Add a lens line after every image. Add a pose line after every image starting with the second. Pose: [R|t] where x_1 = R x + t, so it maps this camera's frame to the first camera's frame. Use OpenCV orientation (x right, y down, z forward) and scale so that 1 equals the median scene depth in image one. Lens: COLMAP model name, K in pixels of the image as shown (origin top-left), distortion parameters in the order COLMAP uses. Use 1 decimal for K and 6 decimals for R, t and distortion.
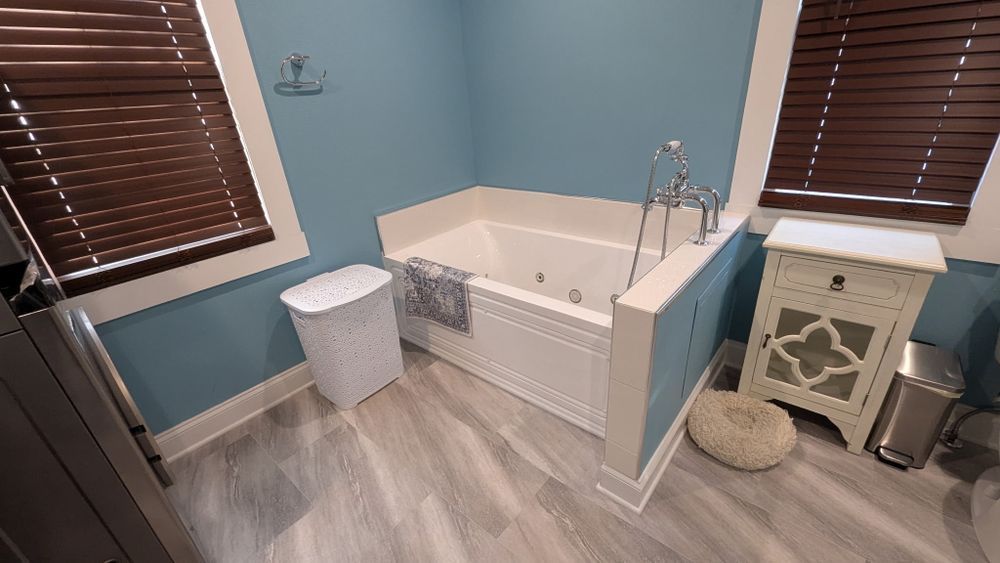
lens RADIAL K [[412.4, 0, 503.1], [0, 412.4, 284.7], [0, 0, 1]] dist [0.000252, 0.000105]
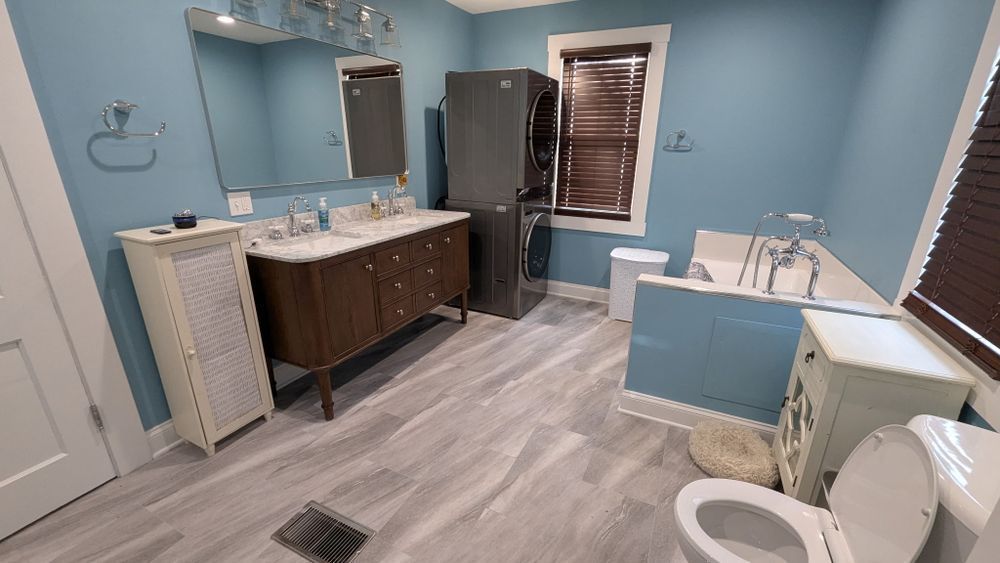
lens RADIAL K [[412.4, 0, 503.1], [0, 412.4, 284.7], [0, 0, 1]] dist [0.000252, 0.000105]
pose [[0.245496, 0.373462, -0.894571, 1.251147], [-0.442186, 0.864356, 0.239499, -0.057998], [0.862672, 0.336771, 0.377336, -0.153193]]
